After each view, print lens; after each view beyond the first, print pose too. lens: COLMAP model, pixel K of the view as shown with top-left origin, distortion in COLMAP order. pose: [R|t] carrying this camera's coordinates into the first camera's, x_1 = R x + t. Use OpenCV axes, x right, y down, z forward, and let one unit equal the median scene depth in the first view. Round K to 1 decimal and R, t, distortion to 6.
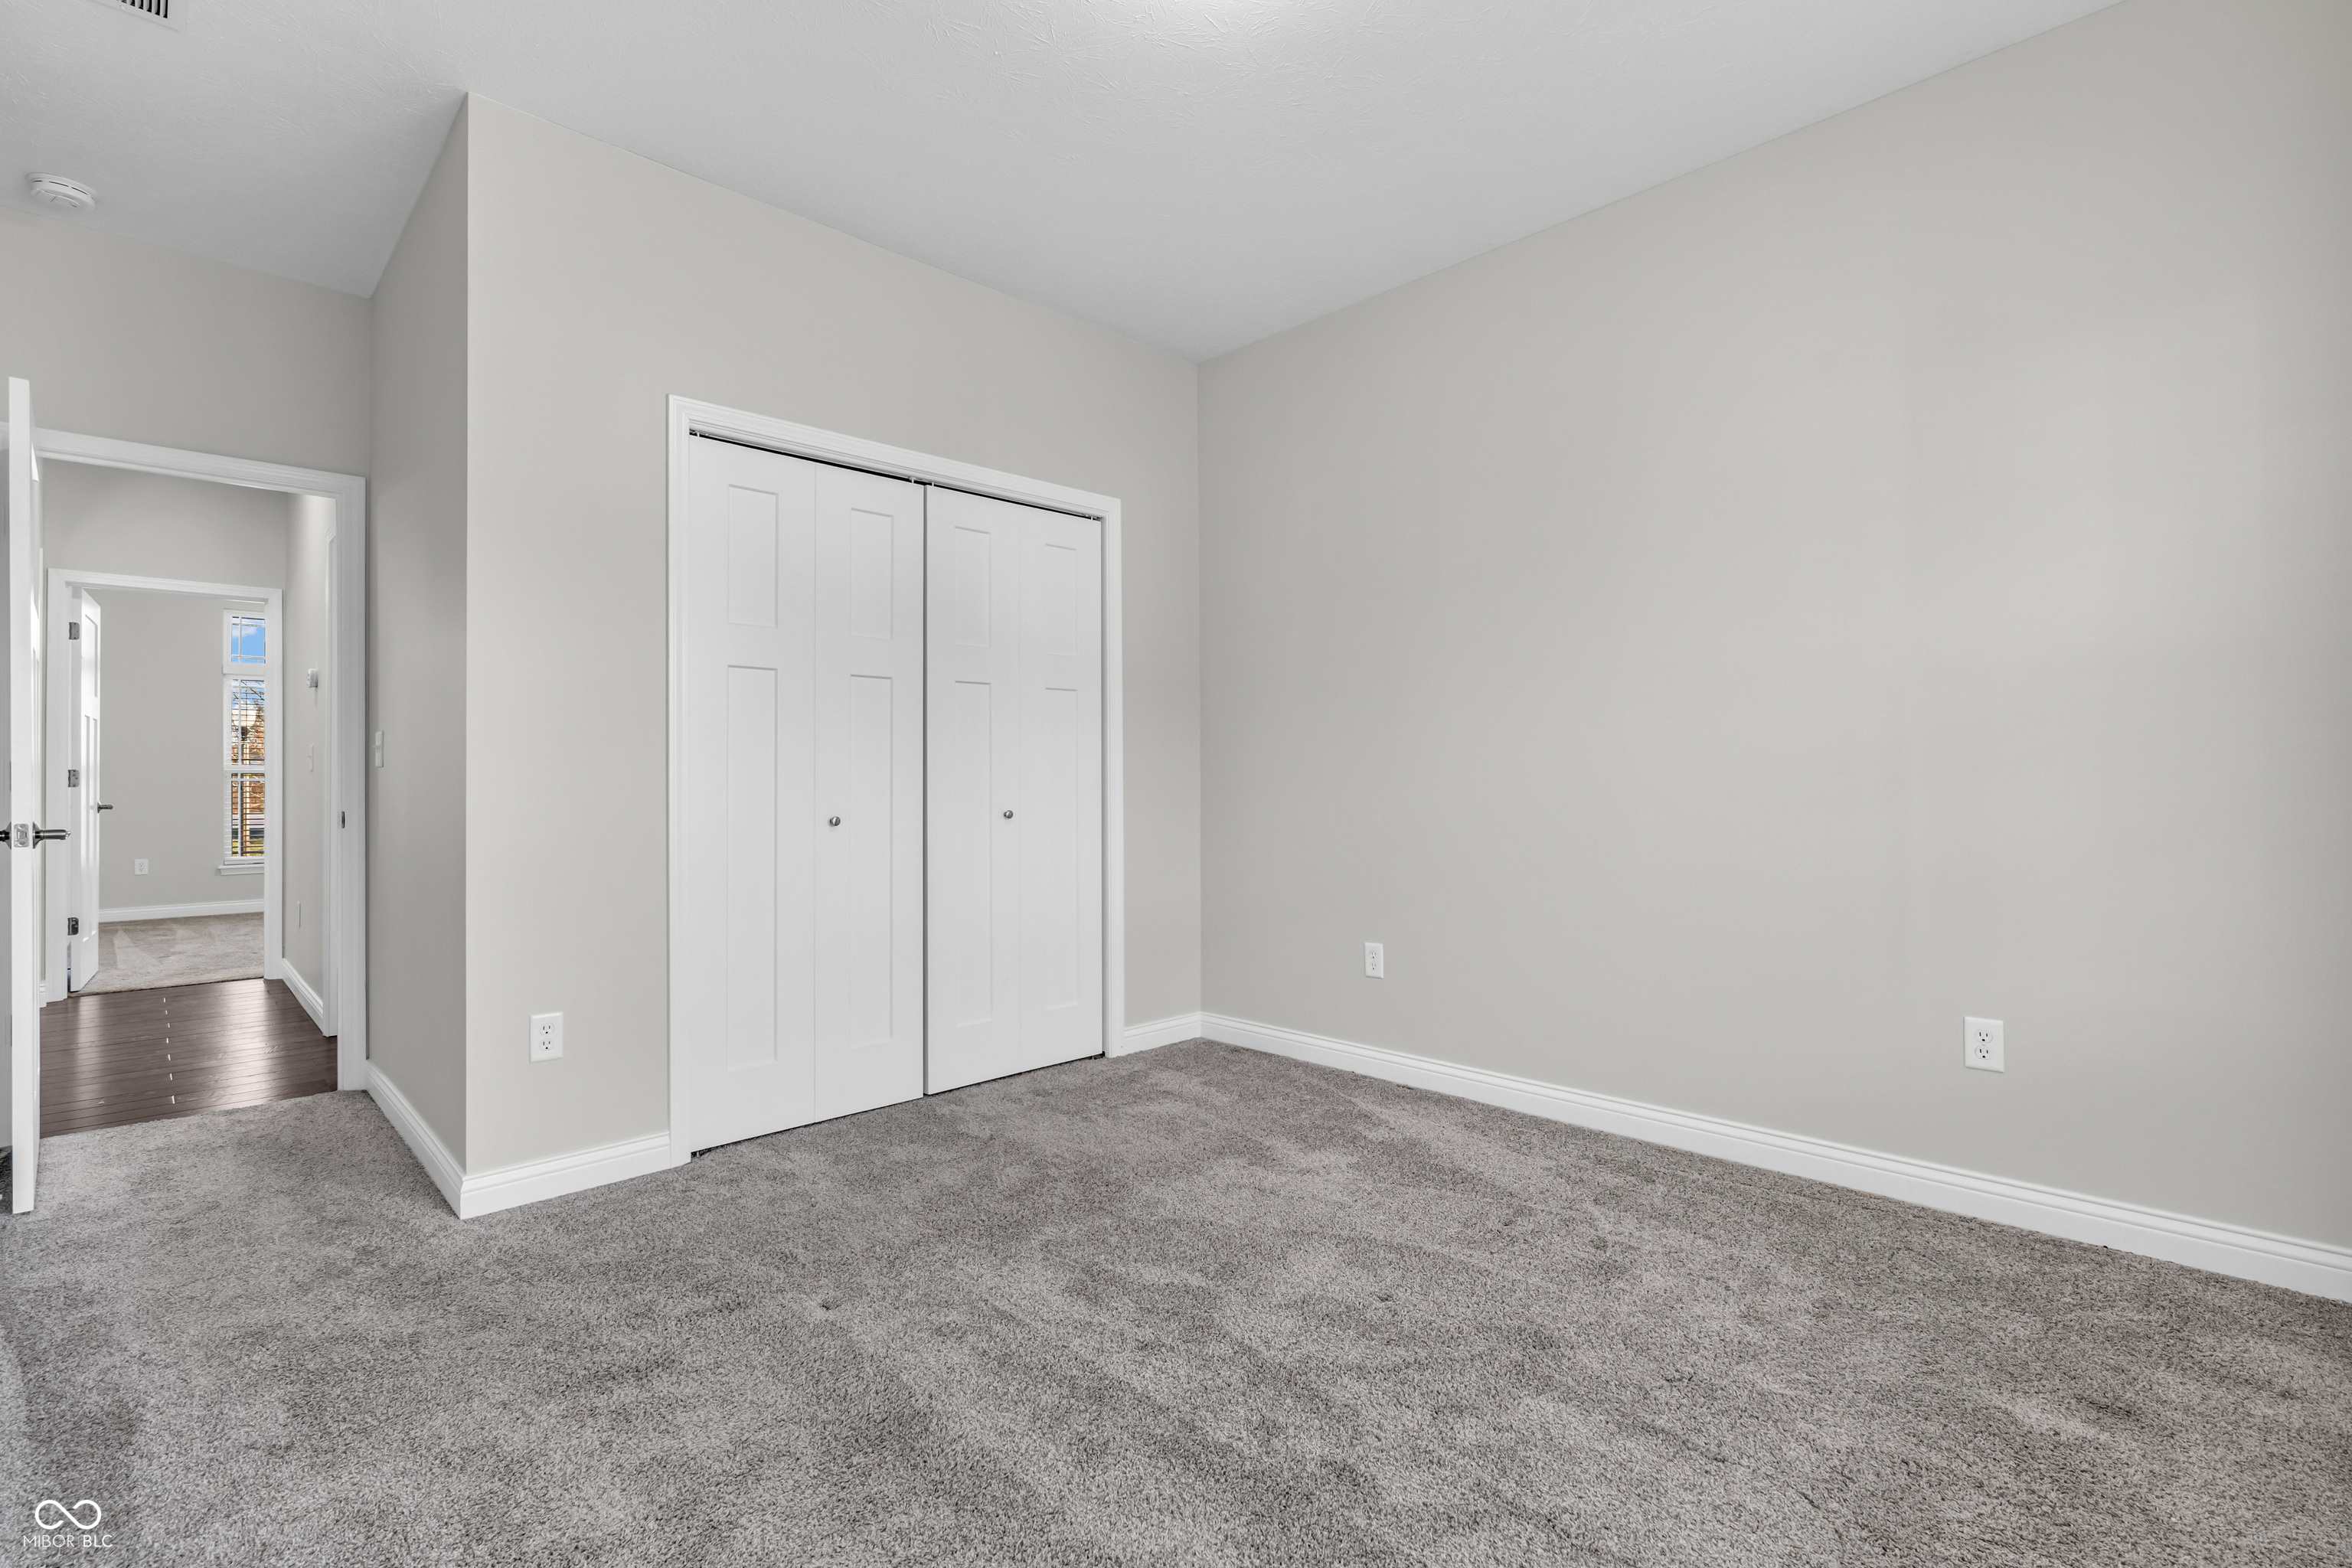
lens RADIAL K [[1072.0, 0, 1167.9], [0, 1072.0, 777.2], [0, 0, 1]] dist [-0.008347, 0.001626]
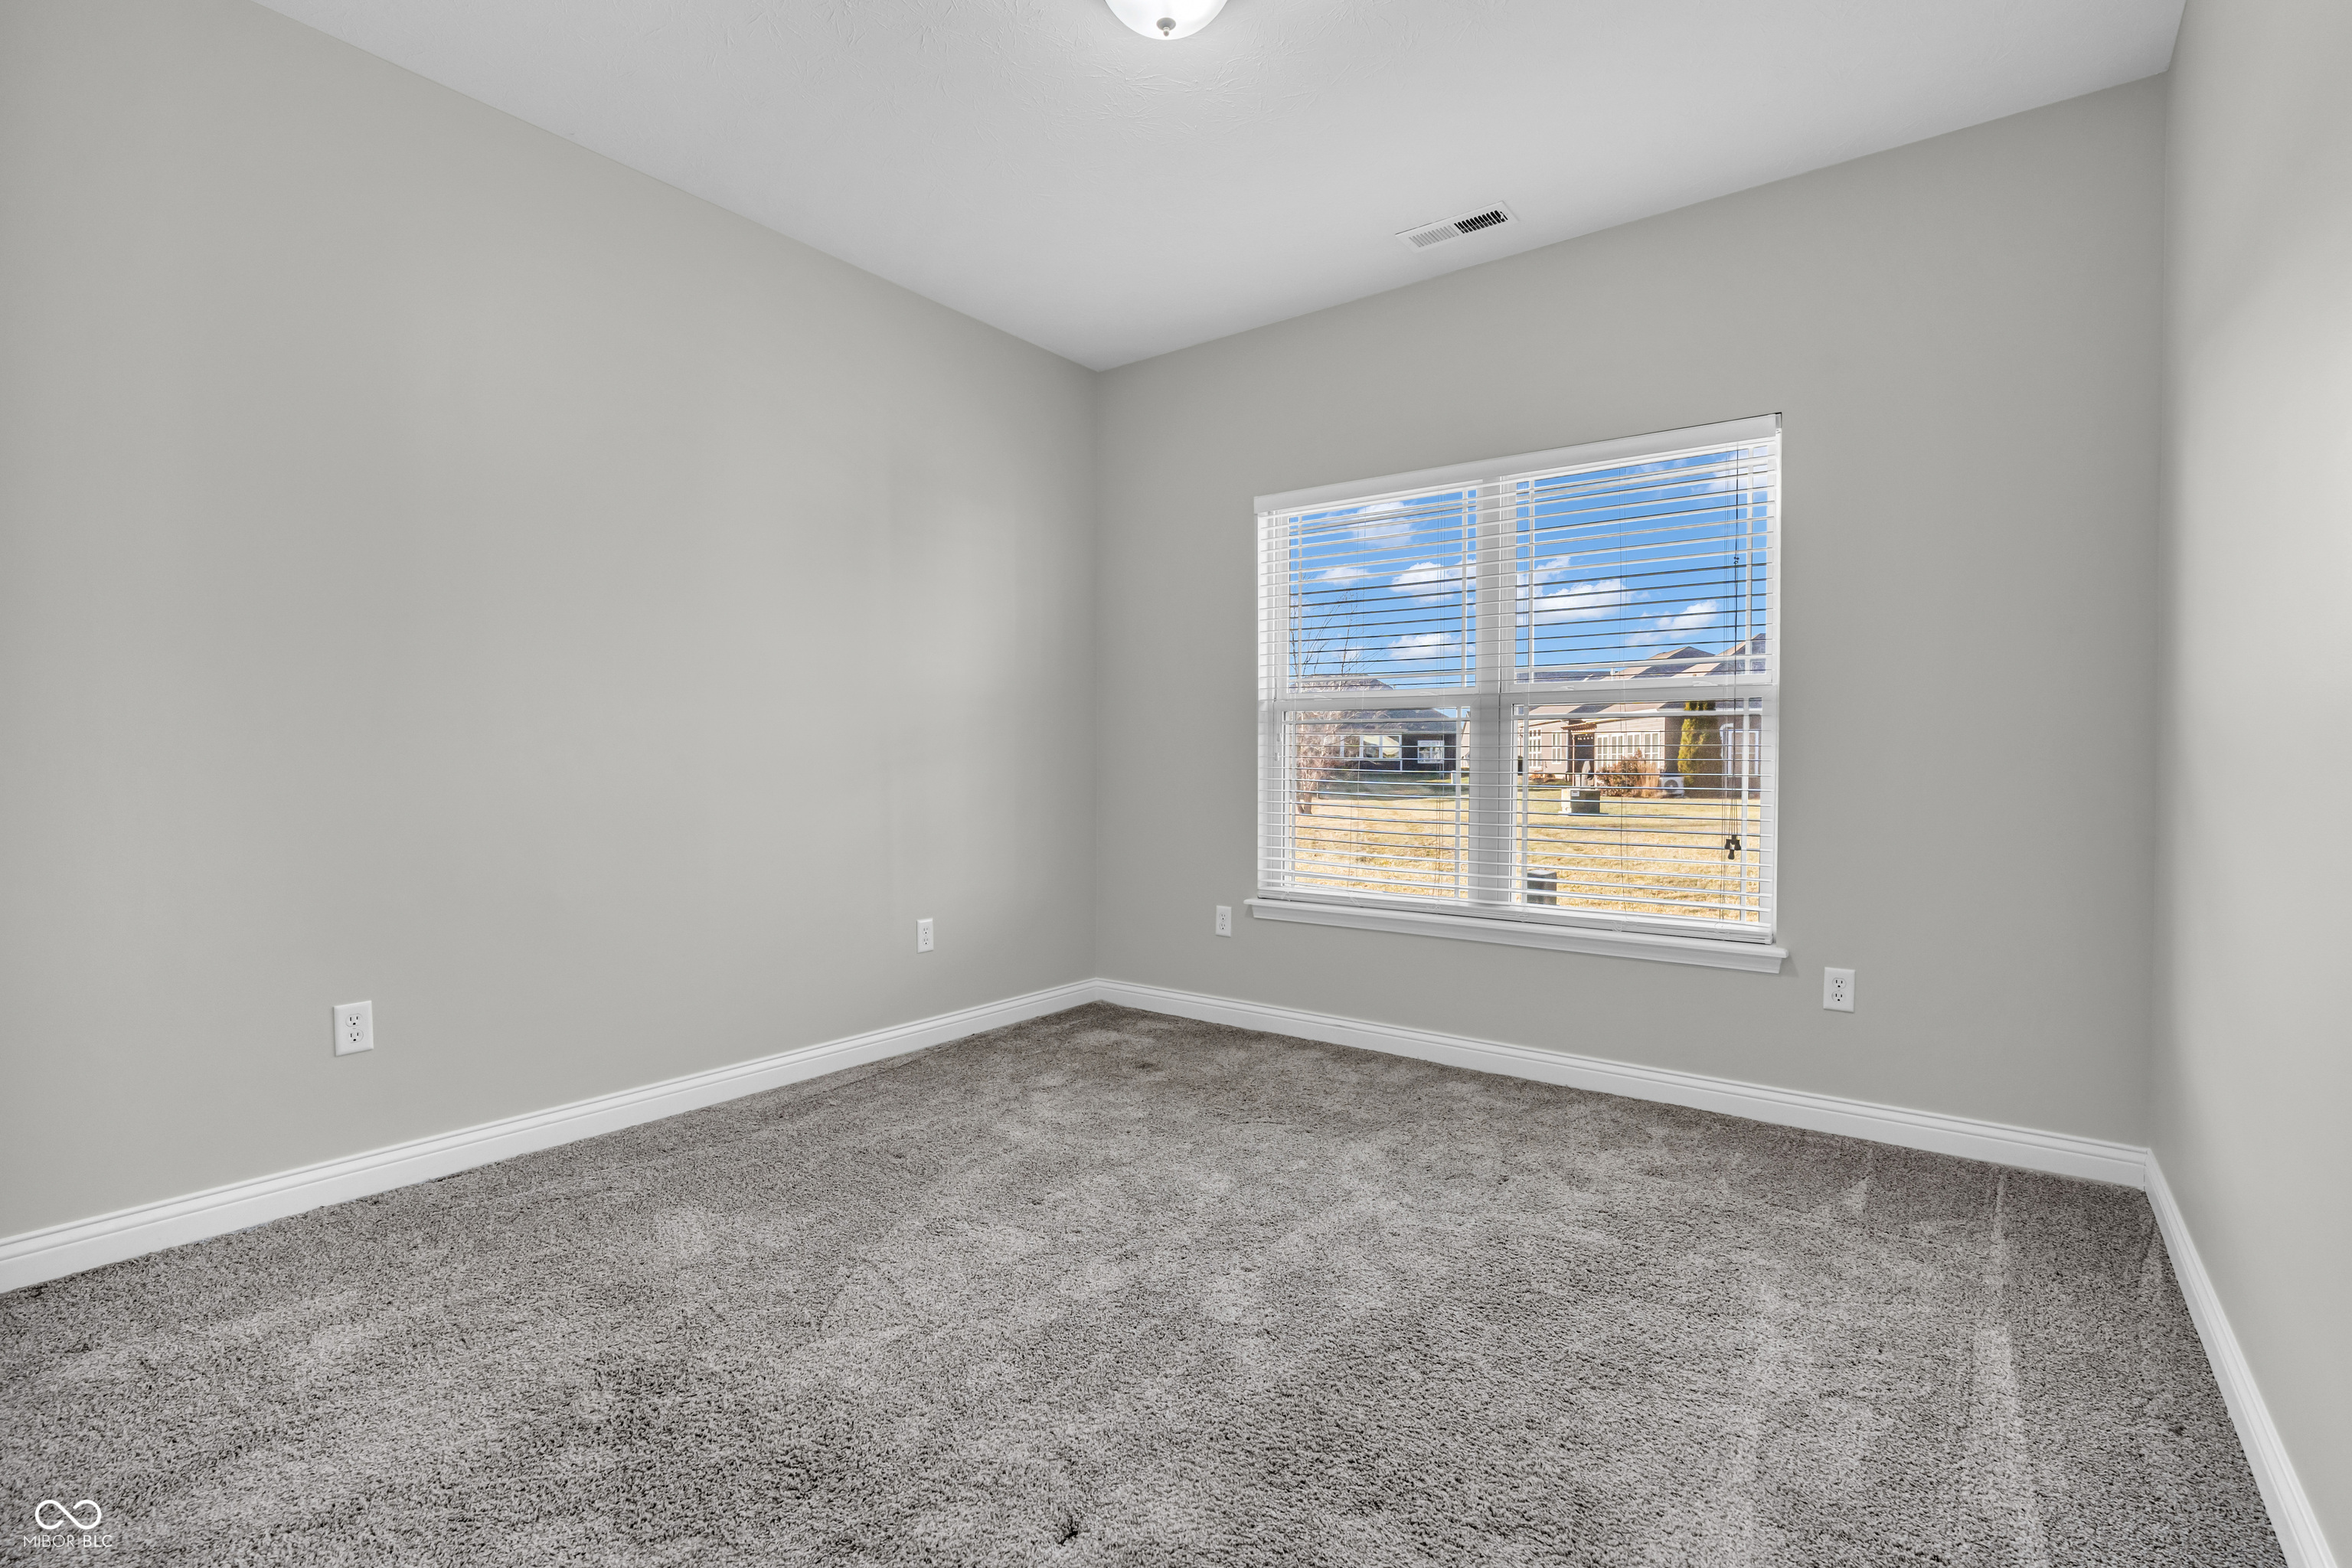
lens RADIAL K [[1072.0, 0, 1168.8], [0, 1072.0, 779.2], [0, 0, 1]] dist [-0.008347, 0.001626]
pose [[-0.142302, -0.008147, 0.989790, -0.653973], [0.000377, 0.999966, 0.008285, 0.008185], [-0.989823, 0.001553, -0.142294, 0.688778]]
